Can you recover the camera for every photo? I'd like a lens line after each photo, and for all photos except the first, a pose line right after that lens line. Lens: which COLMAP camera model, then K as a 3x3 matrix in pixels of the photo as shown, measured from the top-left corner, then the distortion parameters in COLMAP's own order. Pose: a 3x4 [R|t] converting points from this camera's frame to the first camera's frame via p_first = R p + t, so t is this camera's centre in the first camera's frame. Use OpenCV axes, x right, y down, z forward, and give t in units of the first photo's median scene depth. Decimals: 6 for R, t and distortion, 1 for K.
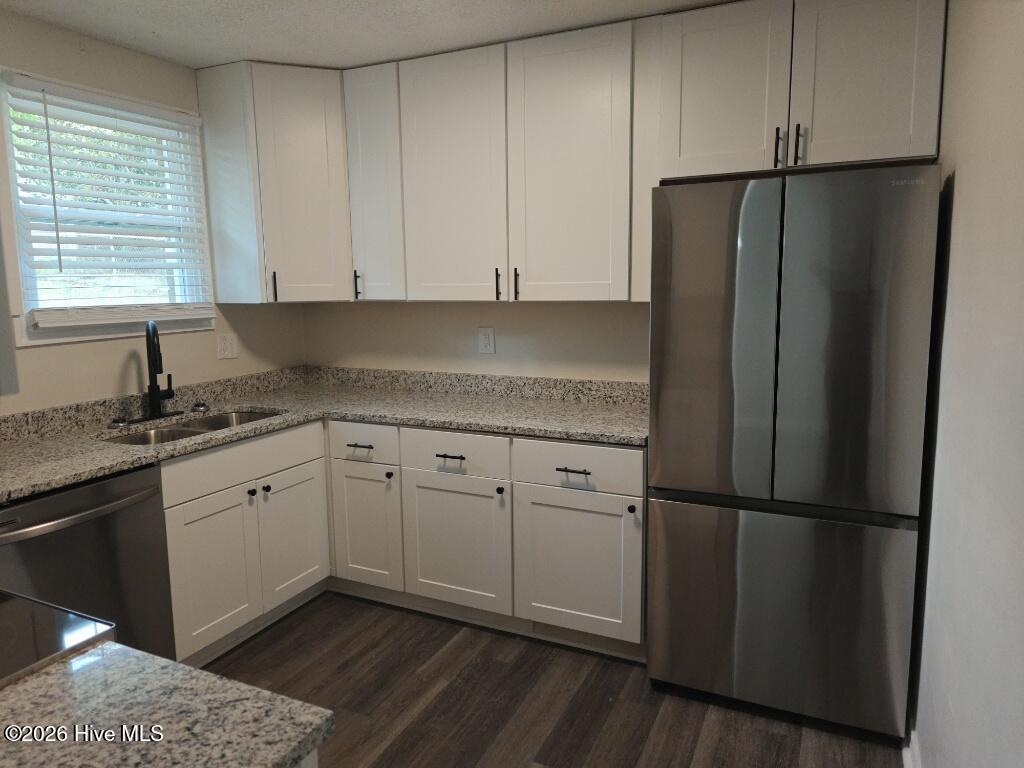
lens RADIAL K [[691.0, 0, 510.8], [0, 691.0, 381.9], [0, 0, 1]] dist [-0.004163, 0.000492]
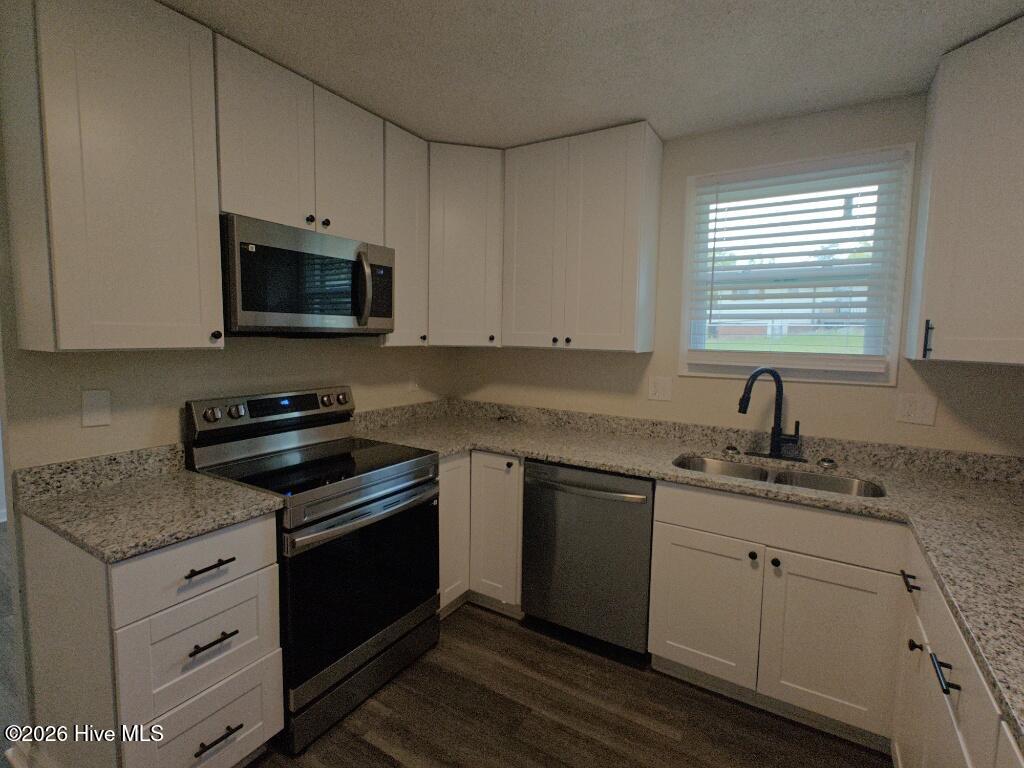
lens RADIAL K [[496.6, 0, 509.5], [0, 496.6, 380.3], [0, 0, 1]] dist [0.014495, -0.000079]
pose [[-0.105541, 0.105986, -0.988751, 0.293400], [-0.157748, 0.979929, 0.121879, -0.098705], [0.981823, 0.168837, -0.086703, 0.670968]]
